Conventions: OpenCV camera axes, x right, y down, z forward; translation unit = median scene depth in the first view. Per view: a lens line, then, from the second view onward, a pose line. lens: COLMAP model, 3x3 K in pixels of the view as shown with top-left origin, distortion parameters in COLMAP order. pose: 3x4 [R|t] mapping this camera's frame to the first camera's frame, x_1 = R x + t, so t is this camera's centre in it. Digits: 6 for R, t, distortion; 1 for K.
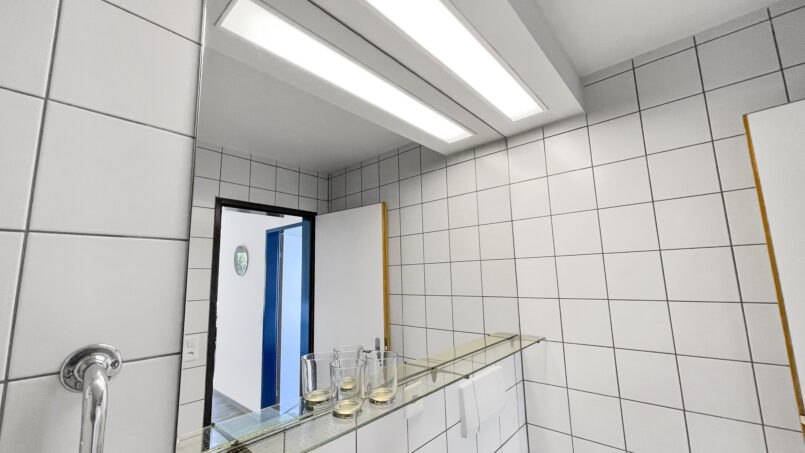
lens RADIAL K [[320.8, 0, 402.5], [0, 320.8, 231.8], [0, 0, 1]] dist [-0.006634, -0.000220]
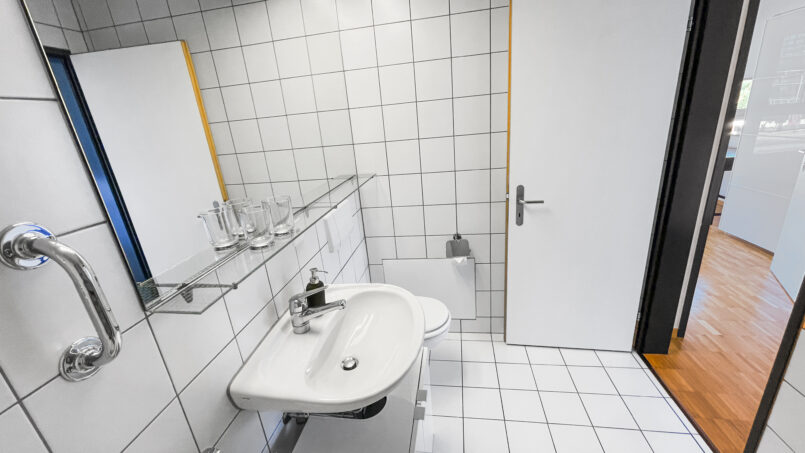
lens RADIAL K [[320.8, 0, 401.6], [0, 320.8, 228.1], [0, 0, 1]] dist [-0.006634, -0.000220]
pose [[0.837306, -0.223318, 0.499047, -0.150514], [-0.009444, 0.906734, 0.421598, -0.011670], [-0.546653, -0.357719, 0.757105, -0.098214]]
